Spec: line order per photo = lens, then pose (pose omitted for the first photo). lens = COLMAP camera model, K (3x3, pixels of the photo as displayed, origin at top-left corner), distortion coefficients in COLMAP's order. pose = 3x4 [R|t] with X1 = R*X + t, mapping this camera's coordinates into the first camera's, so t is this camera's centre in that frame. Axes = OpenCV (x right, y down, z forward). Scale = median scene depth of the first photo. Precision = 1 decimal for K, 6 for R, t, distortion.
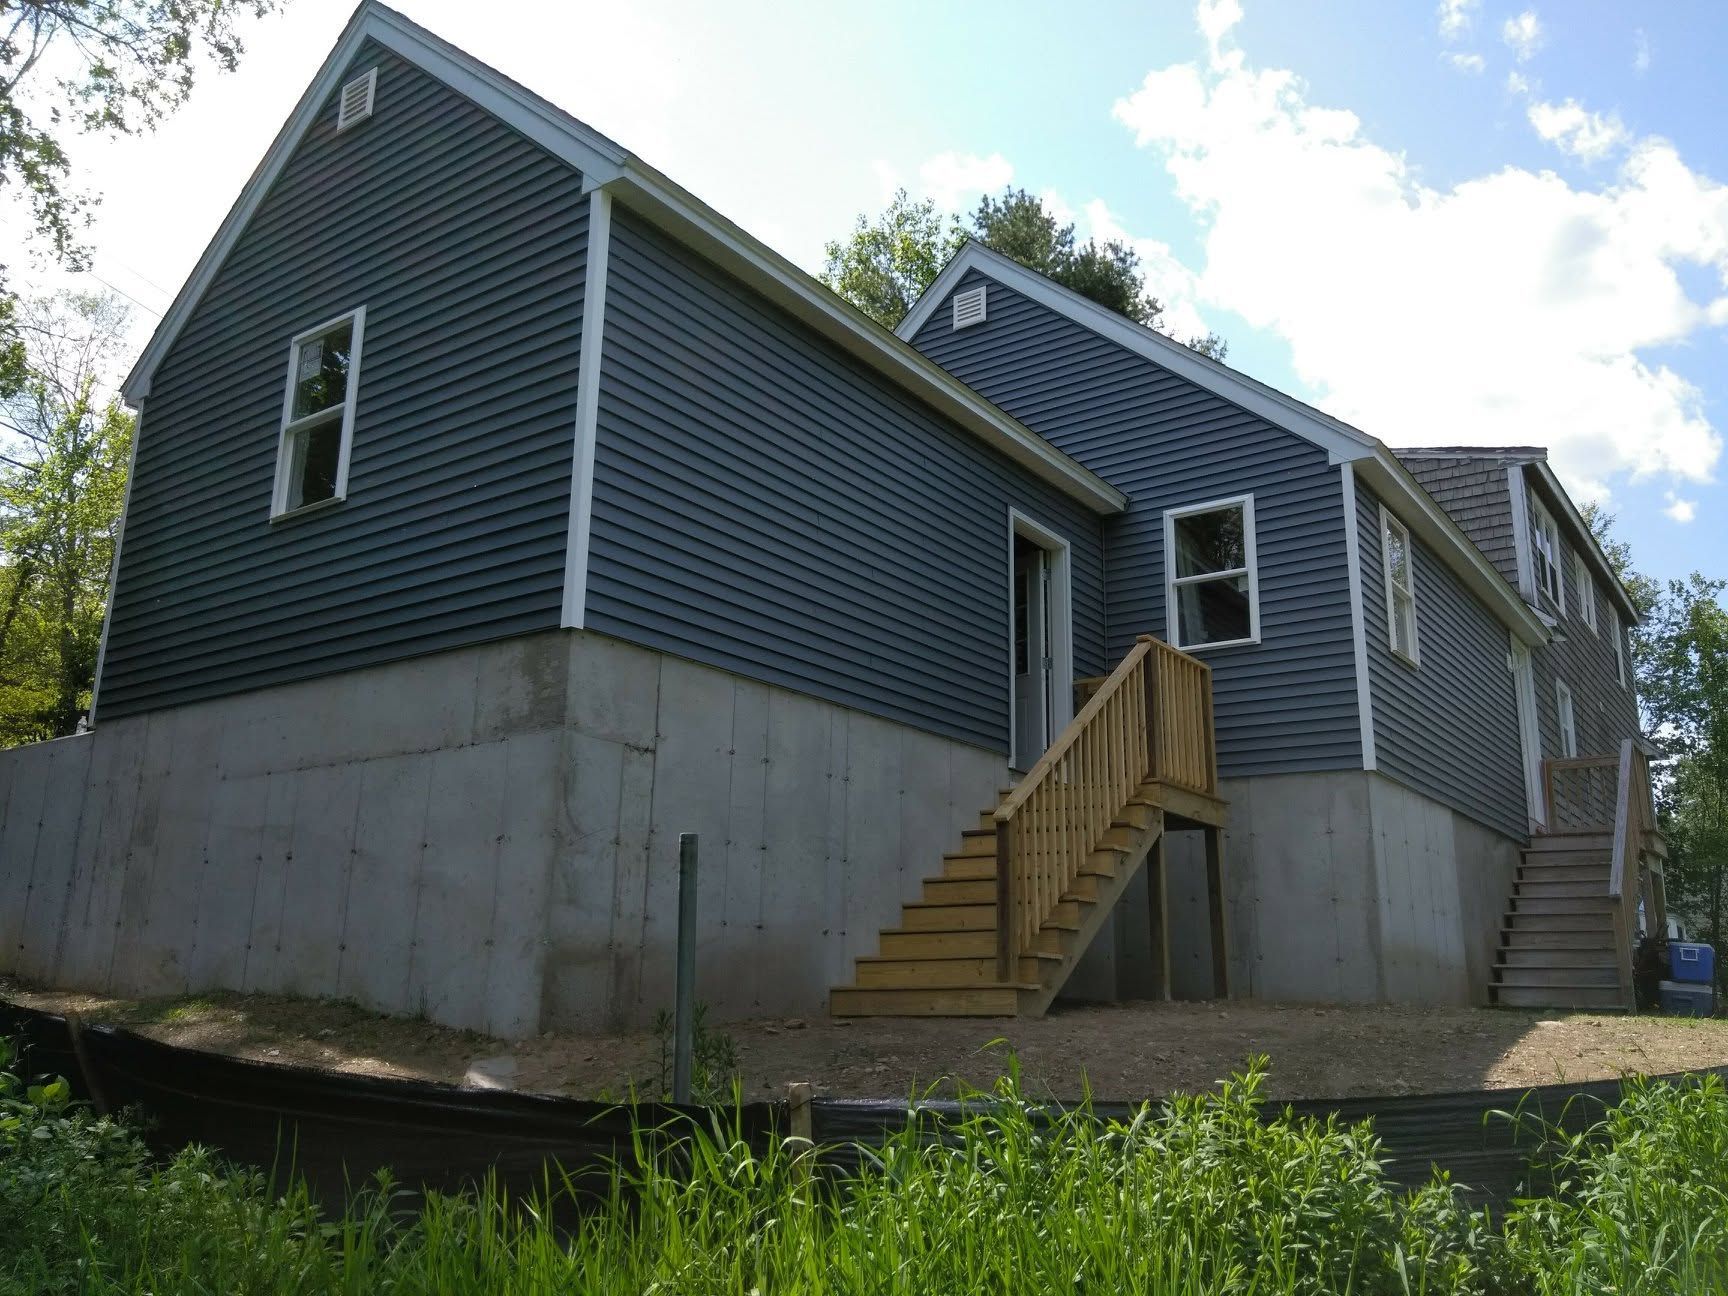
lens RADIAL K [[1360.1, 0, 865.6], [0, 1360.1, 648.1], [0, 0, 1]] dist [-0.005471, -0.009414]
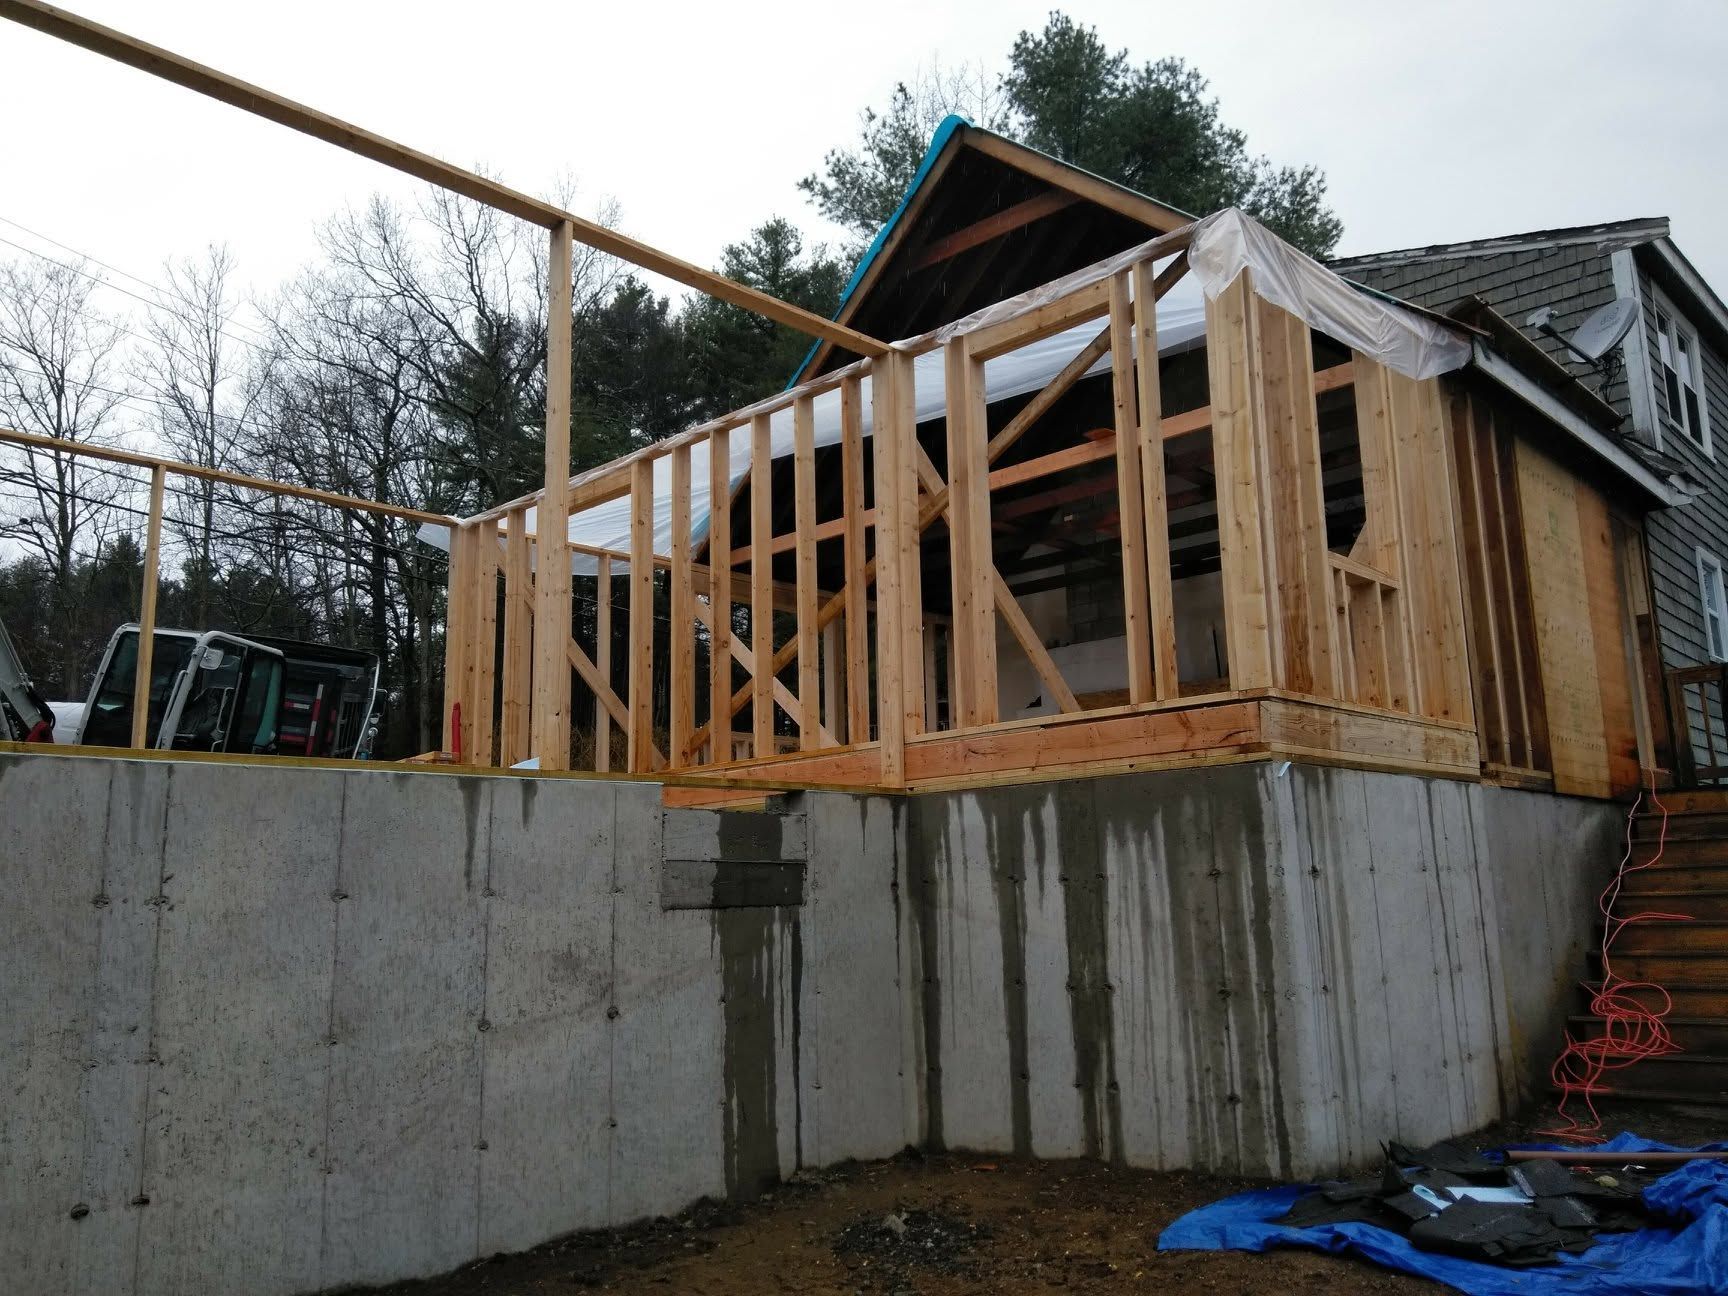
lens RADIAL K [[1360.1, 0, 863.1], [0, 1360.1, 647.8], [0, 0, 1]] dist [-0.005471, -0.009414]
pose [[0.990634, -0.073225, -0.115252, 0.151605], [0.081144, 0.994542, 0.065590, -0.006640], [0.109821, -0.074328, 0.991168, 0.241107]]
